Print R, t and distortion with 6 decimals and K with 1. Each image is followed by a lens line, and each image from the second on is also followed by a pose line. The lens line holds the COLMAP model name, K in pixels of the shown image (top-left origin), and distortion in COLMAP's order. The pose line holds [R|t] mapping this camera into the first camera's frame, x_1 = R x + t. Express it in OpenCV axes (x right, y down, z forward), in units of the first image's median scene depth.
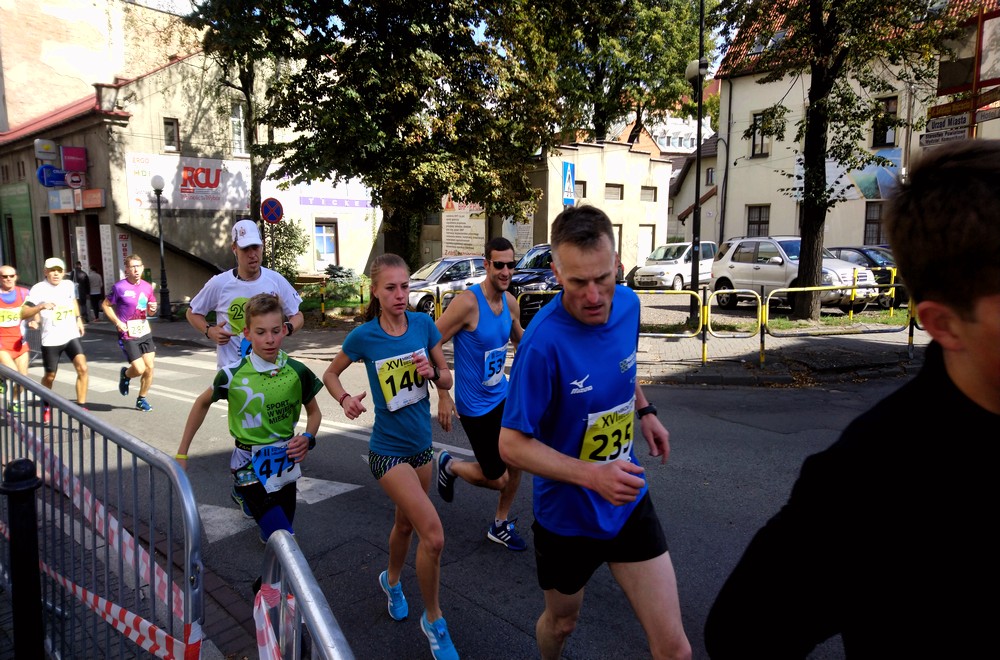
lens RADIAL K [[645.4, 0, 516.9], [0, 645.4, 333.0], [0, 0, 1]] dist [0.049749, -0.049430]
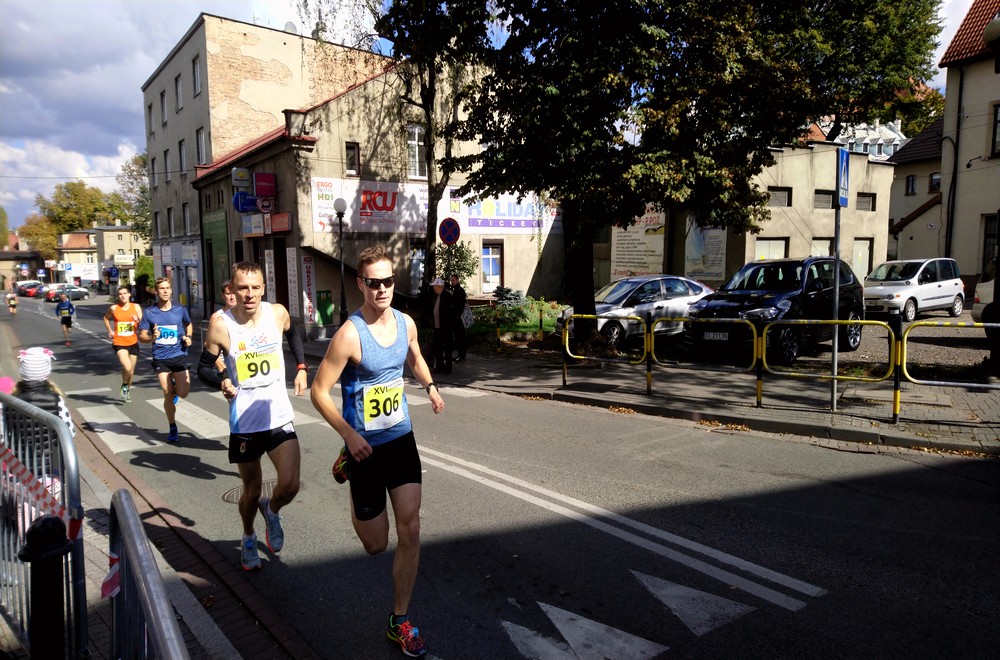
lens RADIAL K [[633.5, 0, 515.9], [0, 633.5, 329.3], [0, 0, 1]] dist [0.165558, -0.198212]
pose [[0.975313, 0.015142, -0.220308, -0.055611], [-0.023458, 0.999106, -0.035178, -0.009785], [0.219579, 0.039477, 0.974796, 0.086628]]
